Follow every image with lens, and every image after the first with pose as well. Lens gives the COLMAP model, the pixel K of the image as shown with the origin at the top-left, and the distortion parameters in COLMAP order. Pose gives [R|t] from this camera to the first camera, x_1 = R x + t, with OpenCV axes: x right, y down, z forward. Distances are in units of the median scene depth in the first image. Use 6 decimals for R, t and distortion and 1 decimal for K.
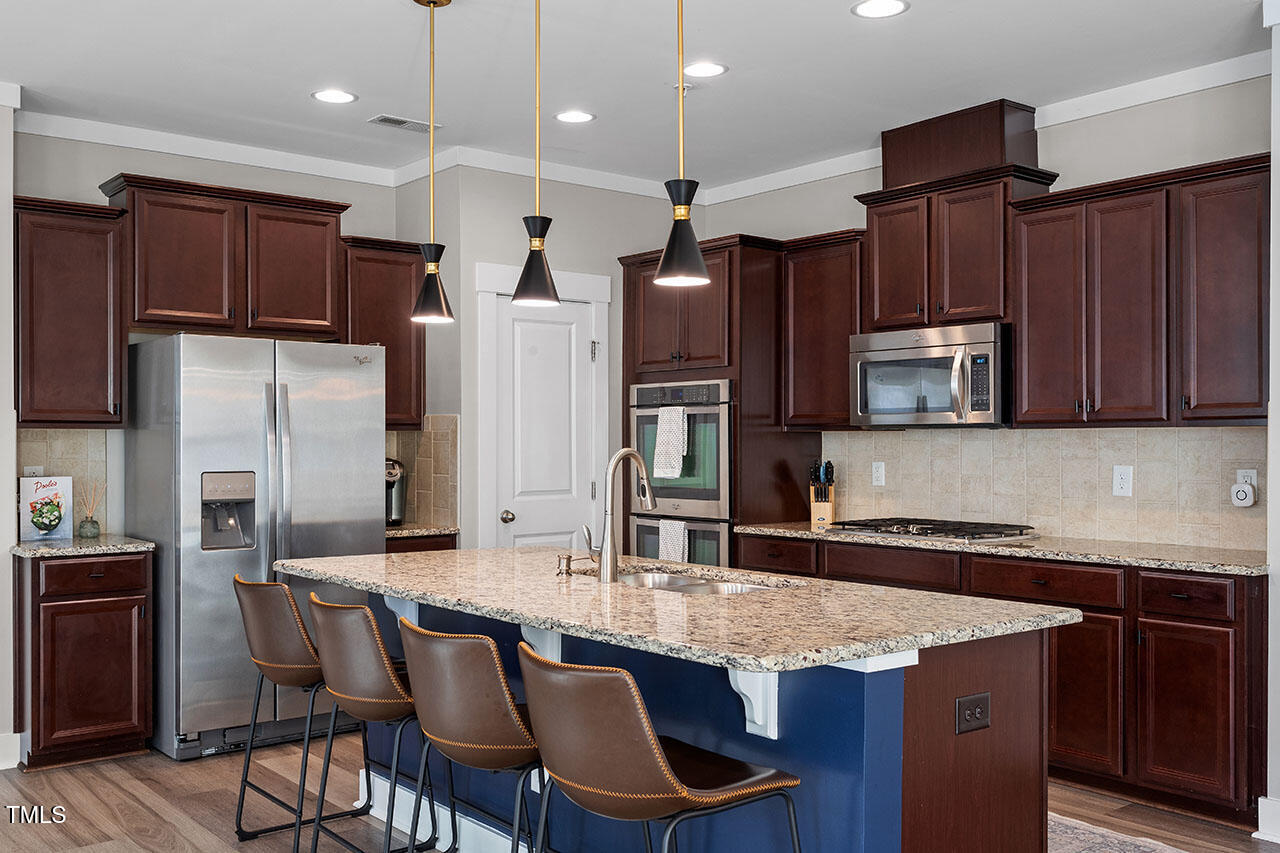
lens RADIAL K [[1174.9, 0, 637.2], [0, 1174.9, 425.3], [0, 0, 1]] dist [0.005546, 0.000000]
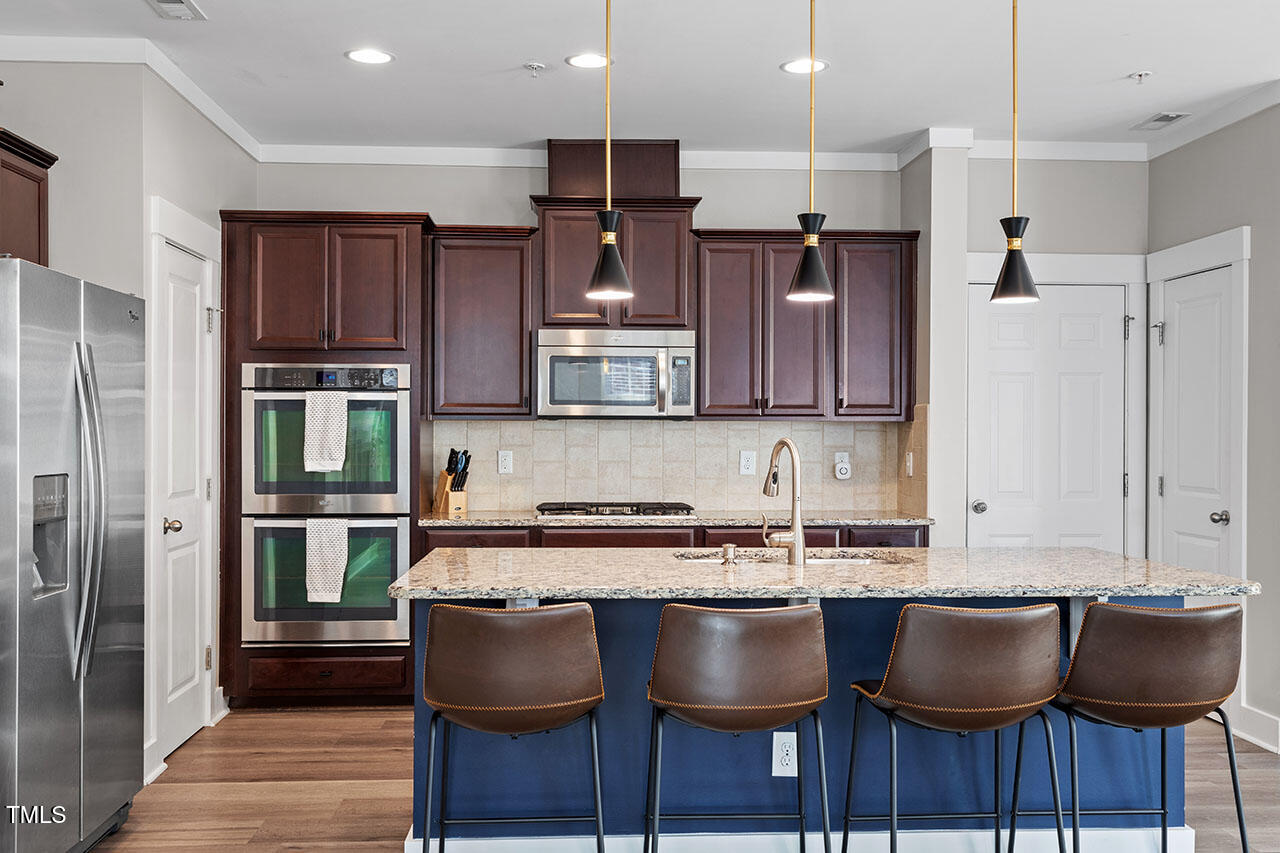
lens RADIAL K [[1174.9, 0, 637.1], [0, 1174.9, 431.0], [0, 0, 1]] dist [0.005546, 0.000000]
pose [[0.574848, 0.003215, 0.818254, -0.637527], [-0.015186, 0.999862, 0.006740, 0.005488], [-0.818120, -0.016301, 0.574817, 0.335754]]
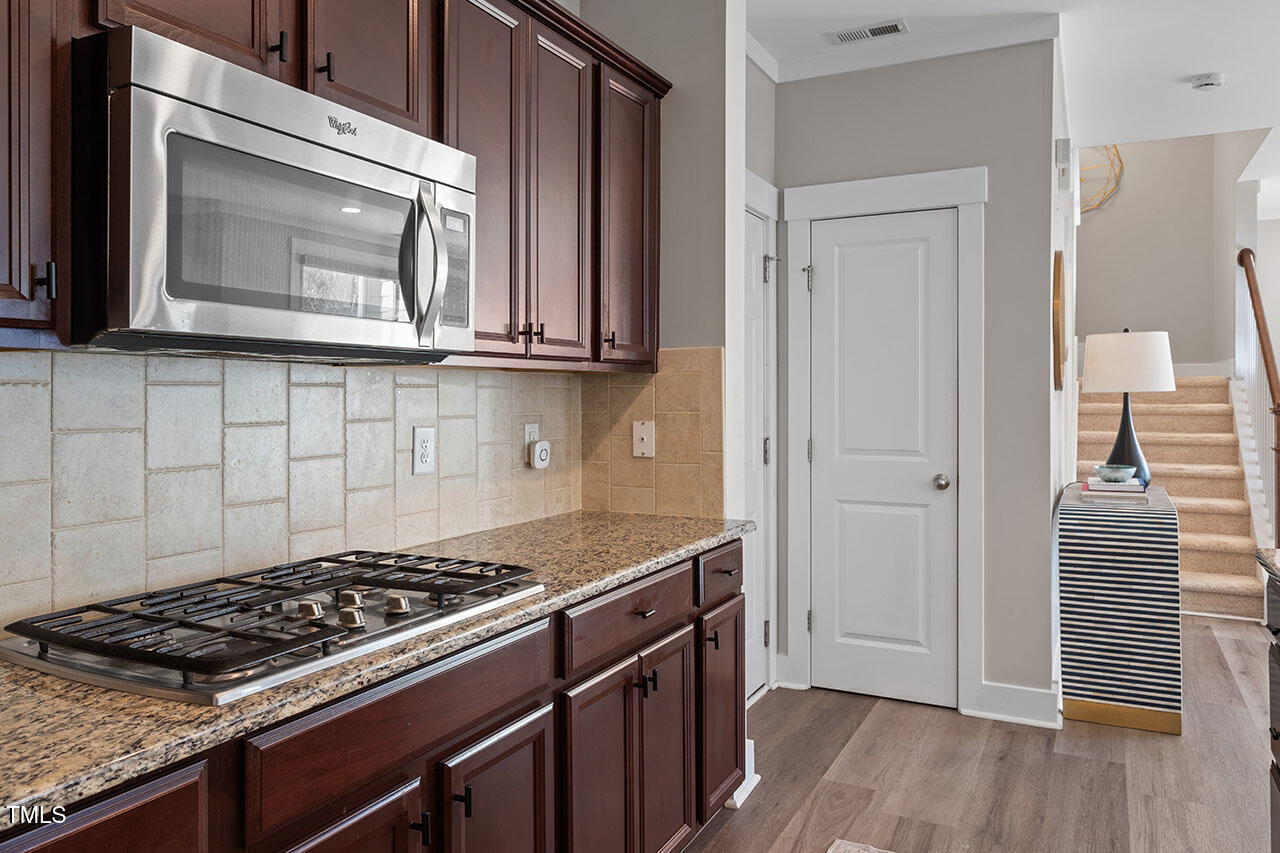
lens RADIAL K [[894.8, 0, 643.1], [0, 894.8, 396.0], [0, 0, 1]] dist [-0.007446, 0.011500]
pose [[-0.396922, -0.000410, 0.917852, -0.081266], [-0.009881, 0.999944, -0.003827, 0.016282], [-0.917799, -0.010588, -0.396903, 0.991836]]
